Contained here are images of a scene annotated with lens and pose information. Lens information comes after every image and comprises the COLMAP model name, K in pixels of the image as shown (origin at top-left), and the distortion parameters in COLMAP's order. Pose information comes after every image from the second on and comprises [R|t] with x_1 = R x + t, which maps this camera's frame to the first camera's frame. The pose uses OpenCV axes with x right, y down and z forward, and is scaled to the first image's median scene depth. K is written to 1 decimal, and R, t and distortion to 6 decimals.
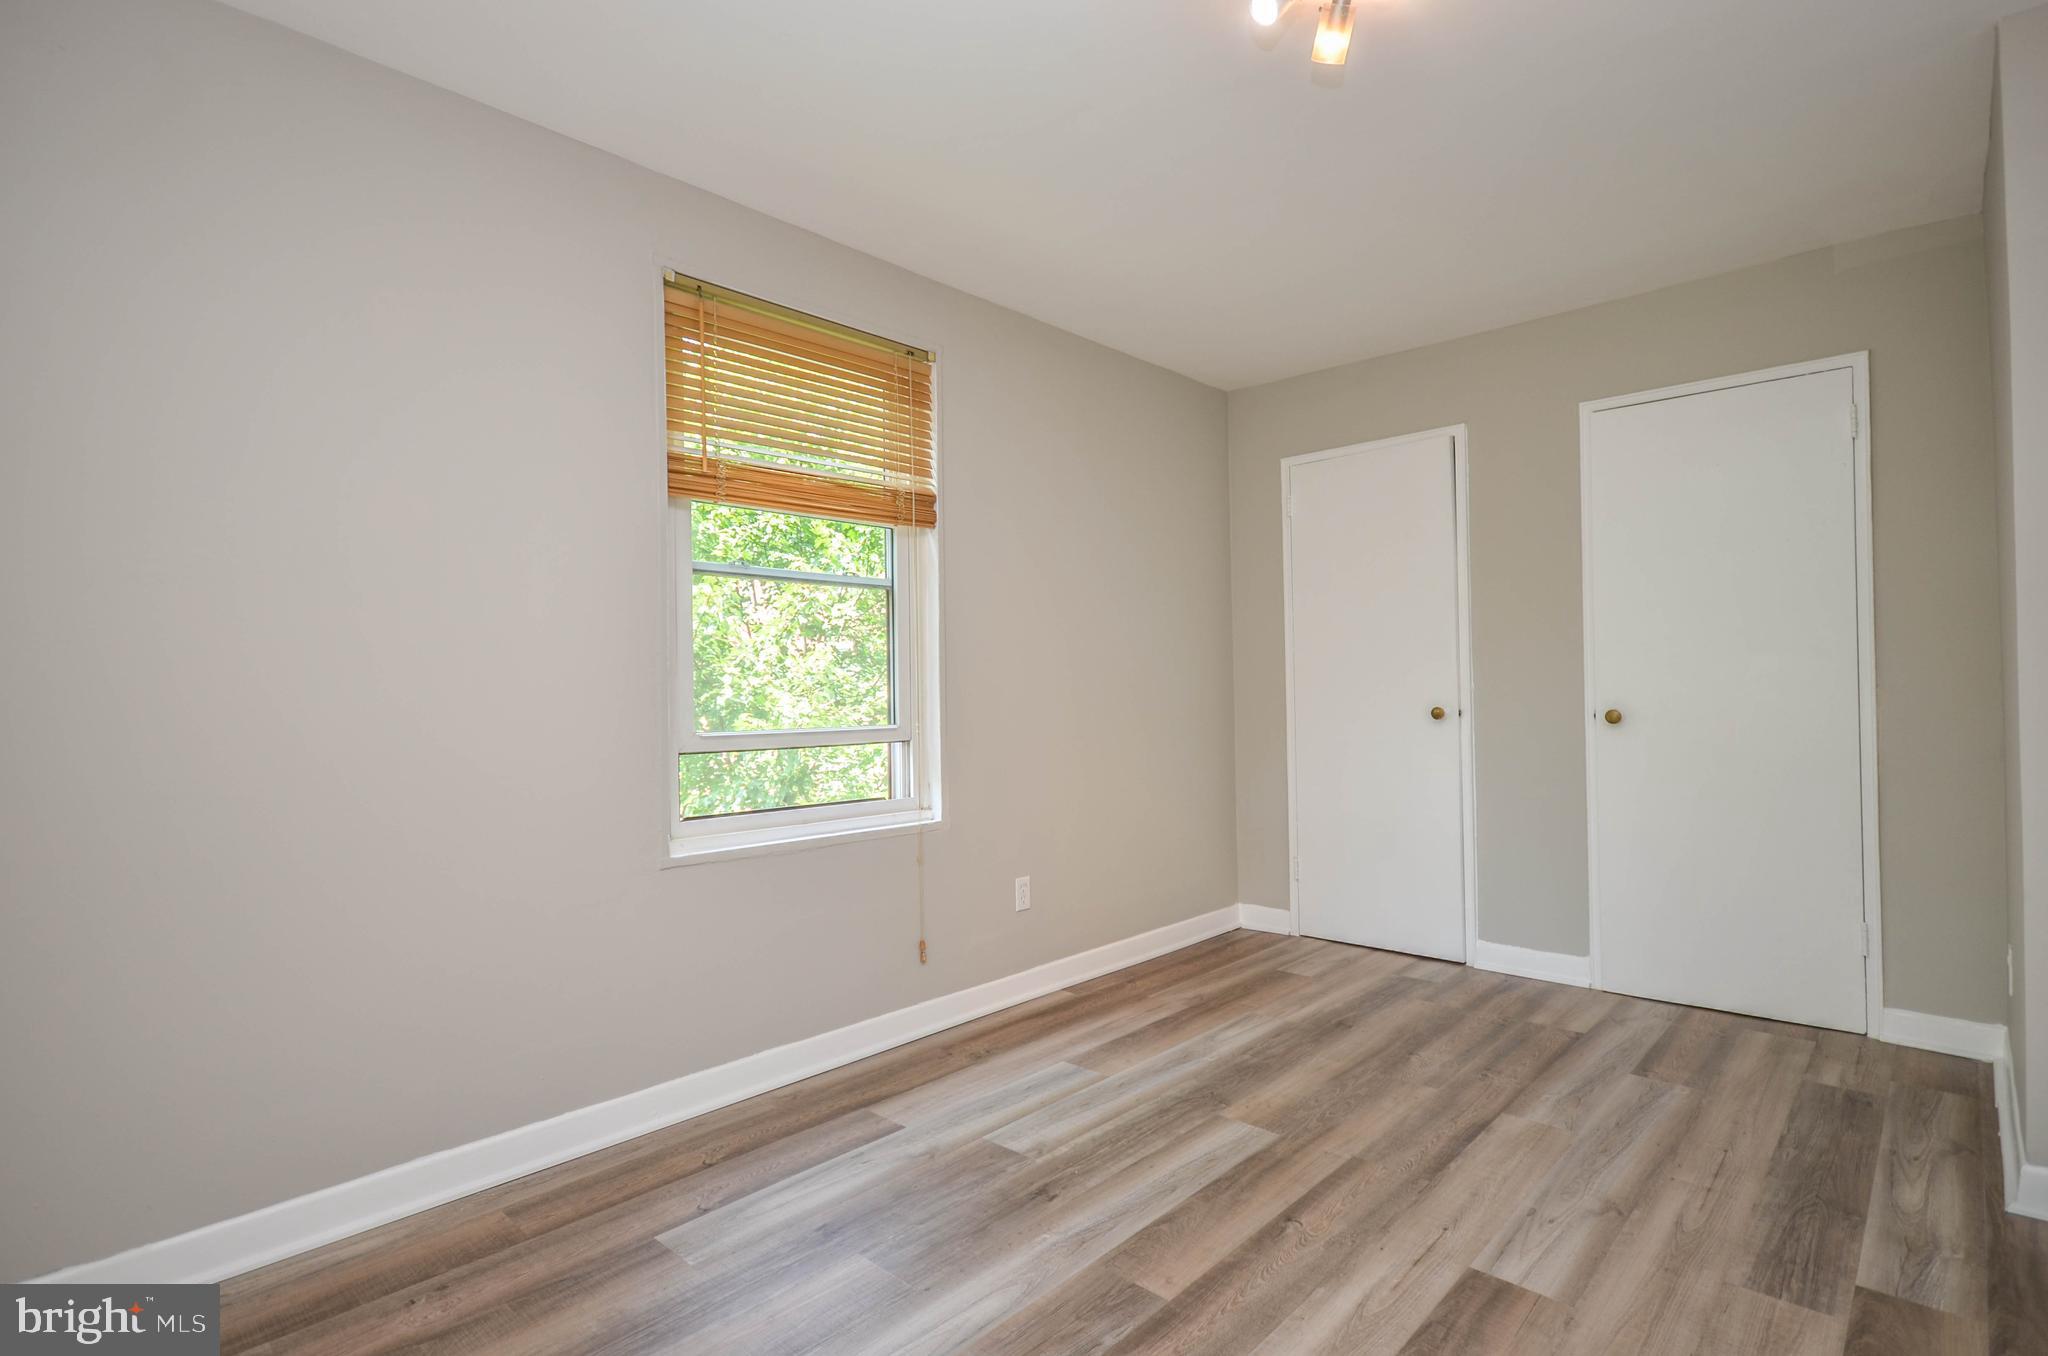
lens RADIAL K [[985.2, 0, 1044.0], [0, 985.2, 689.9], [0, 0, 1]] dist [0.003033, 0.000061]
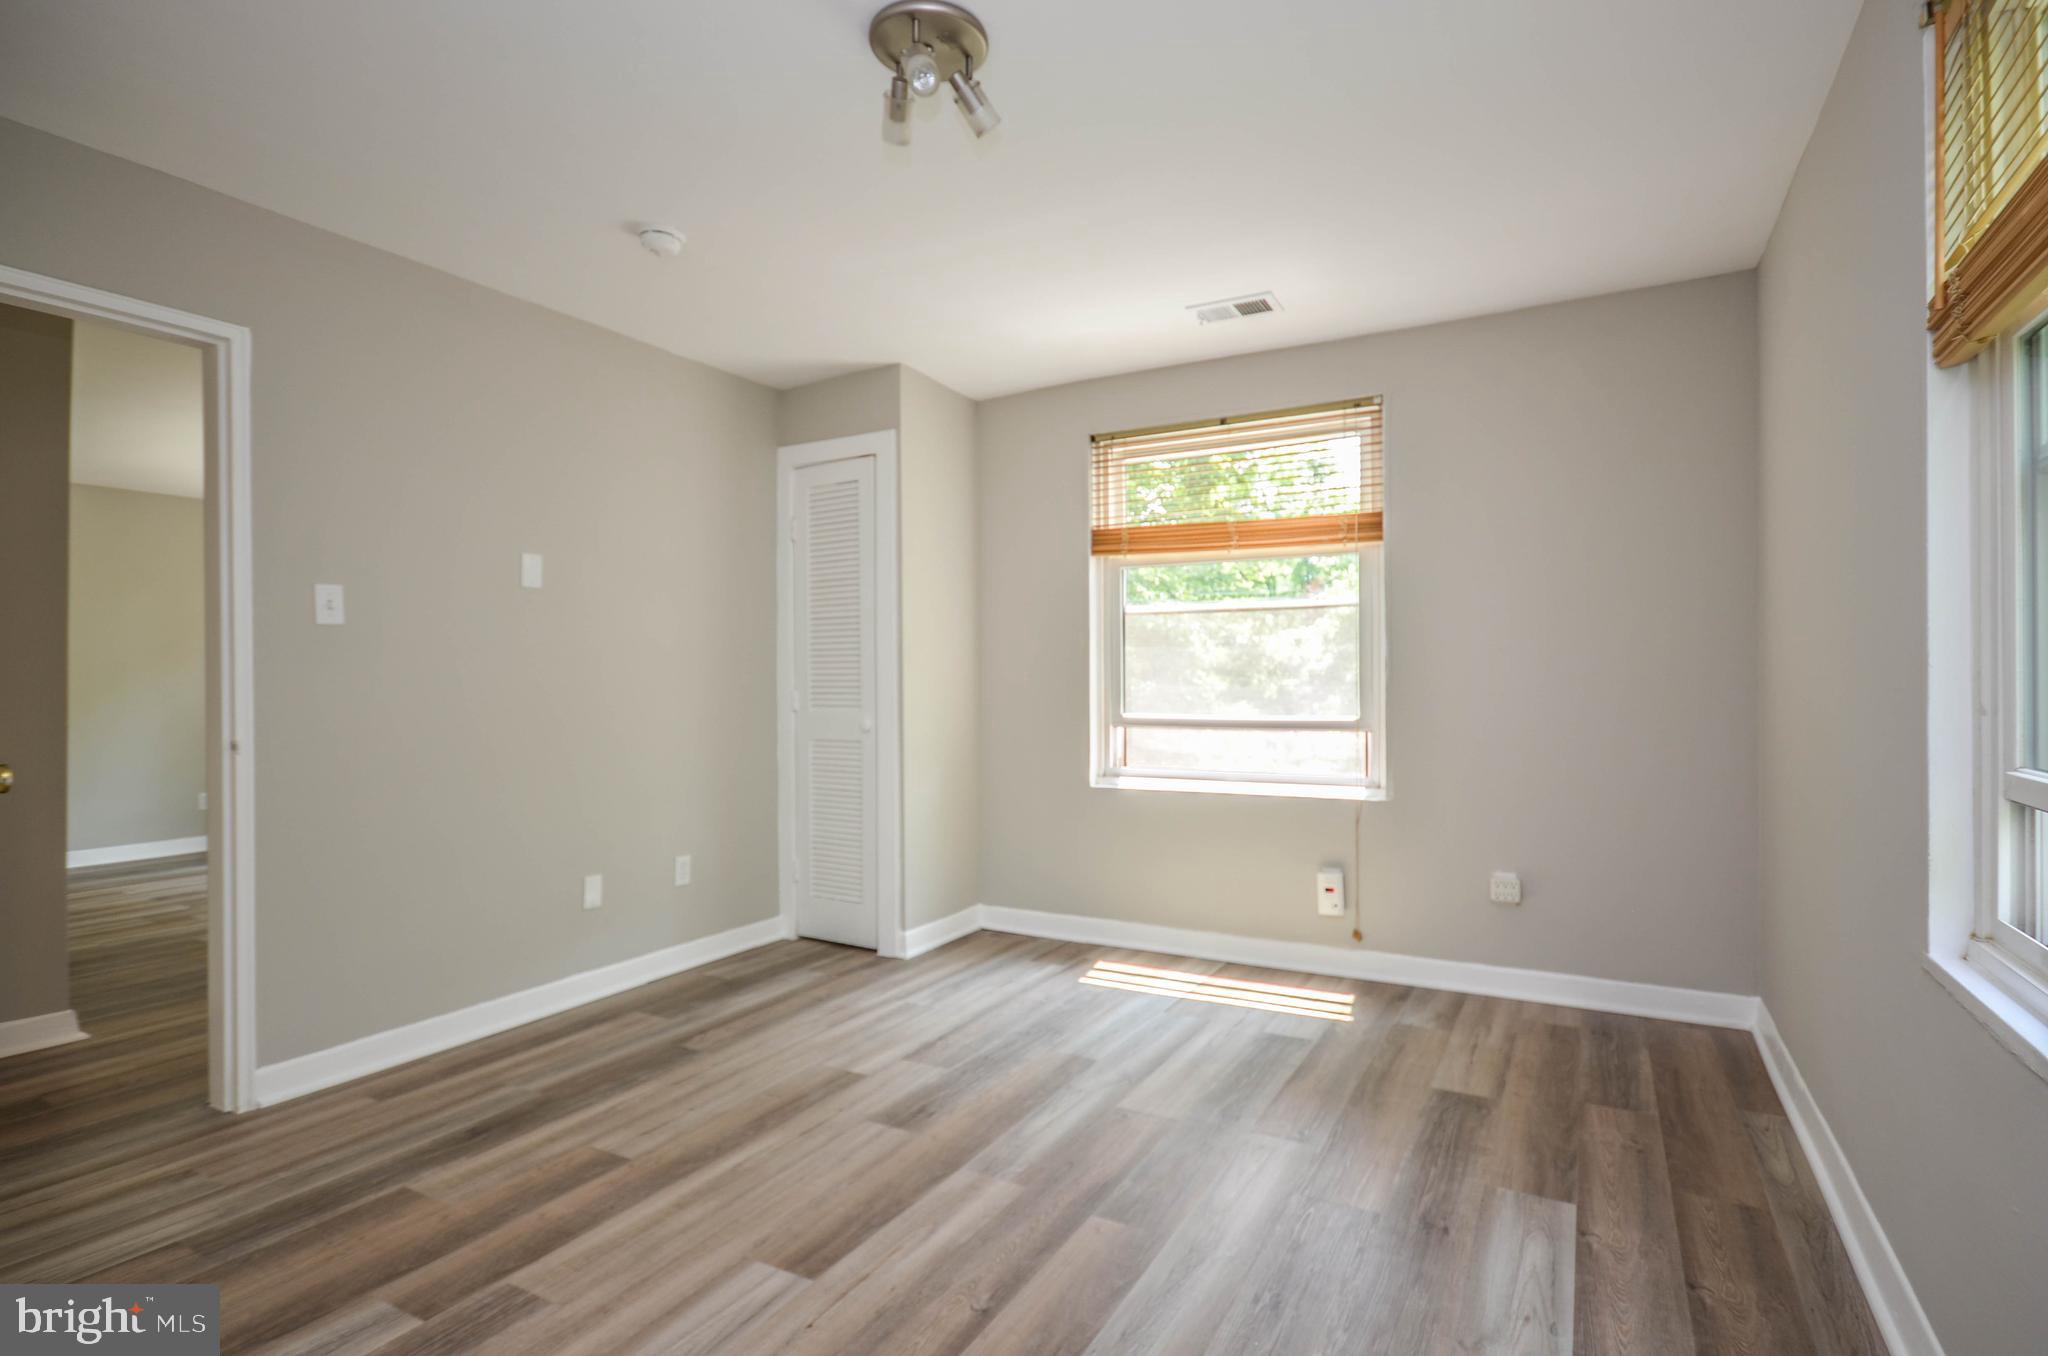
lens RADIAL K [[991.8, 0, 1053.4], [0, 991.8, 687.7], [0, 0, 1]] dist [0.002132, 0.001063]
pose [[-0.968658, 0.023208, -0.247312, 0.331745], [0.022150, 0.999730, 0.007061, -0.017132], [0.247409, 0.001362, -0.968910, 1.571951]]
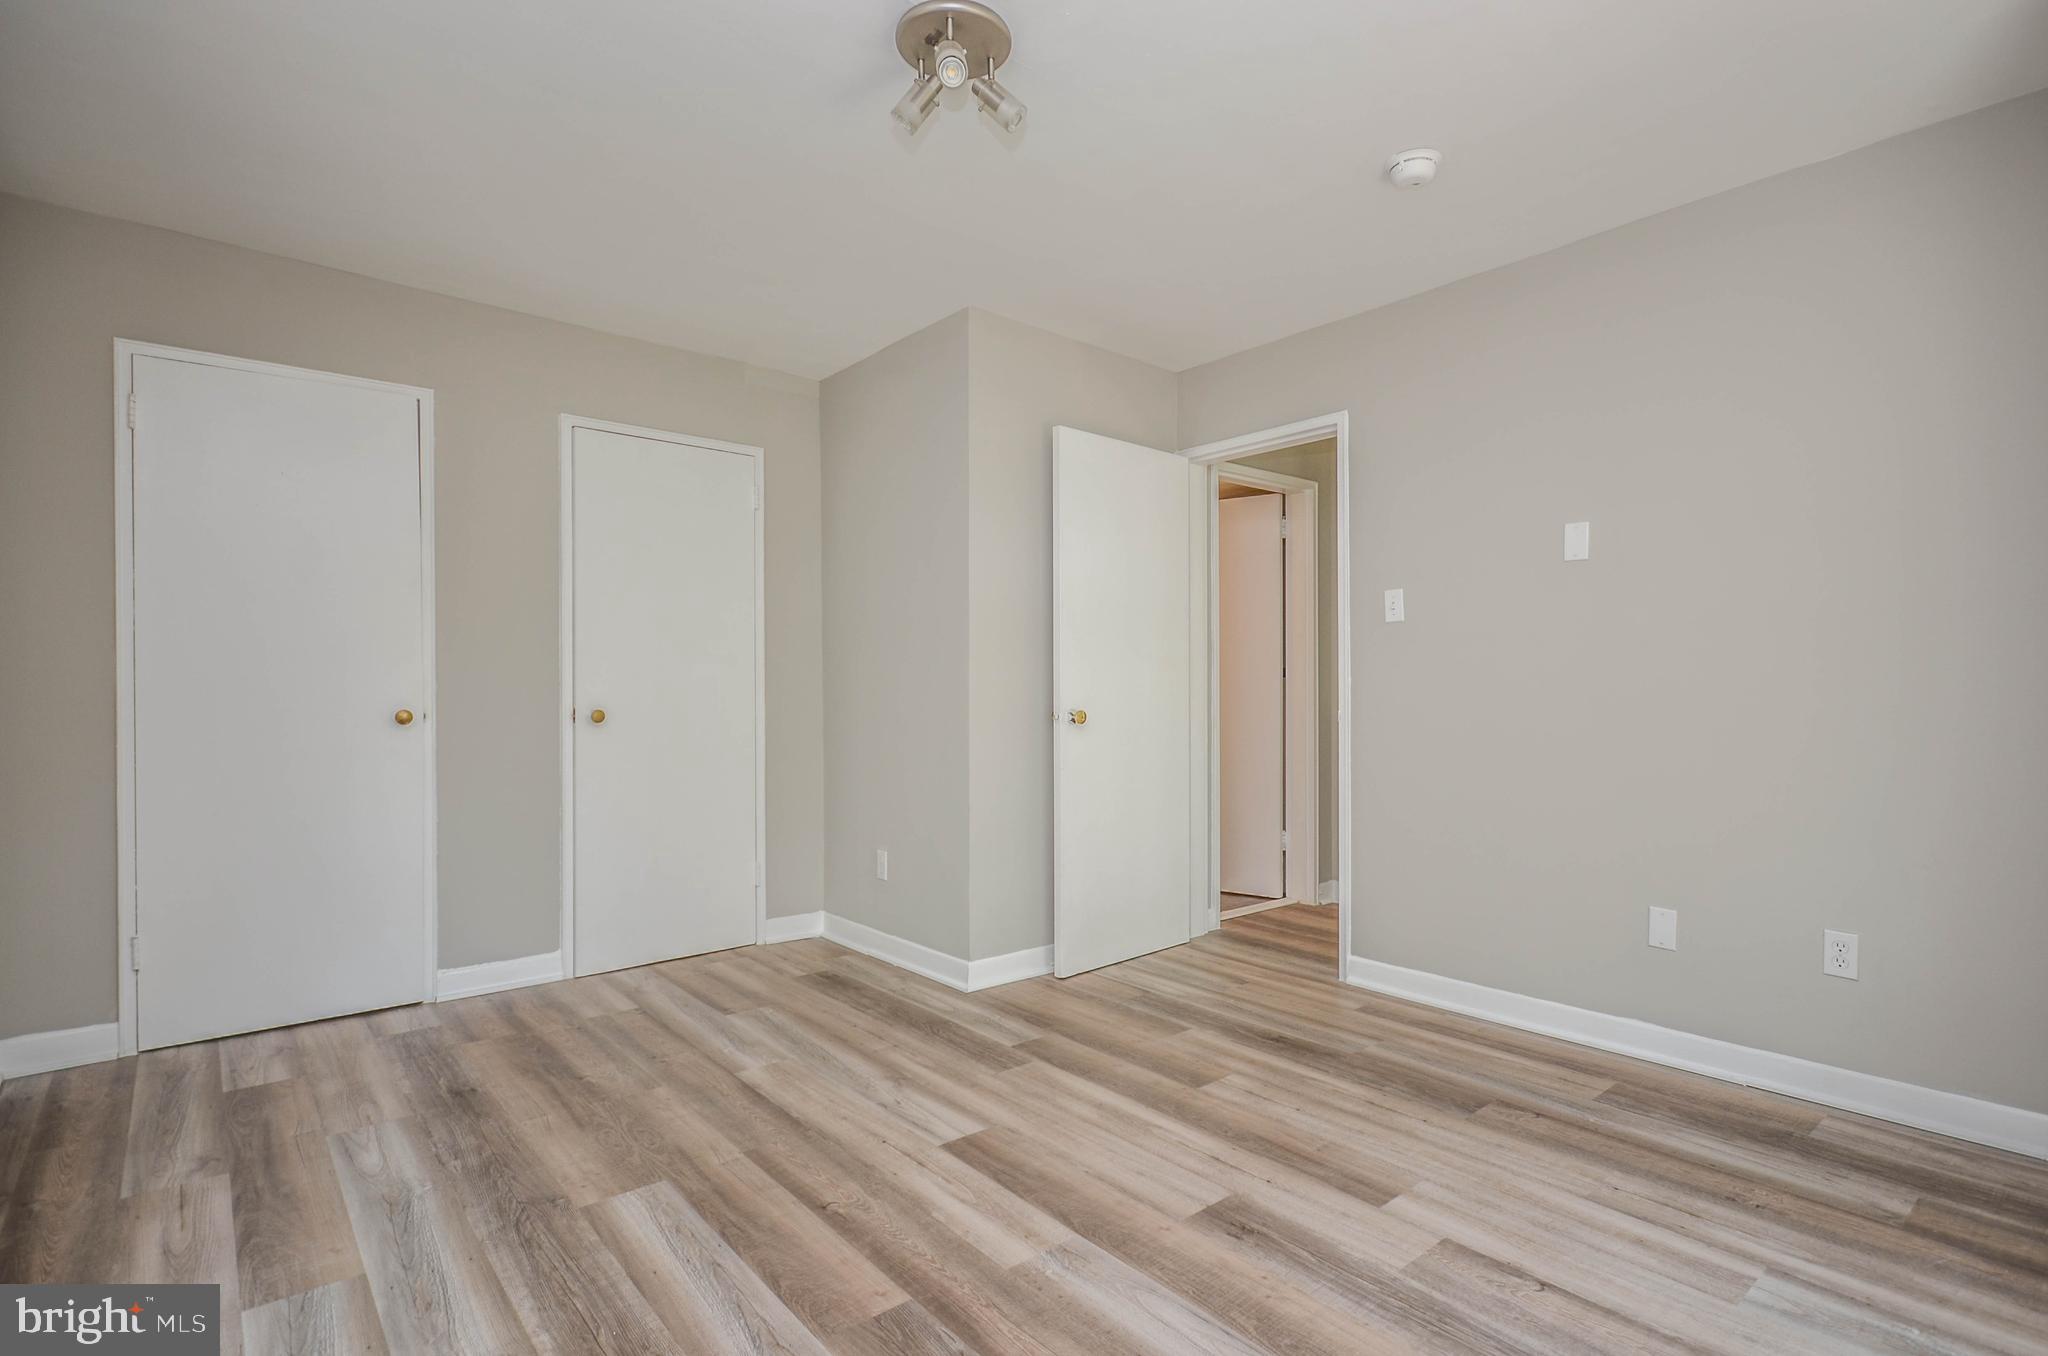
lens RADIAL K [[991.8, 0, 1053.4], [0, 991.8, 687.7], [0, 0, 1]] dist [0.002132, 0.001063]
pose [[0.111478, 0.014239, 0.993665, -0.627748], [-0.002169, 0.999898, -0.014084, 0.014786], [-0.993765, -0.000586, 0.111498, 0.548900]]
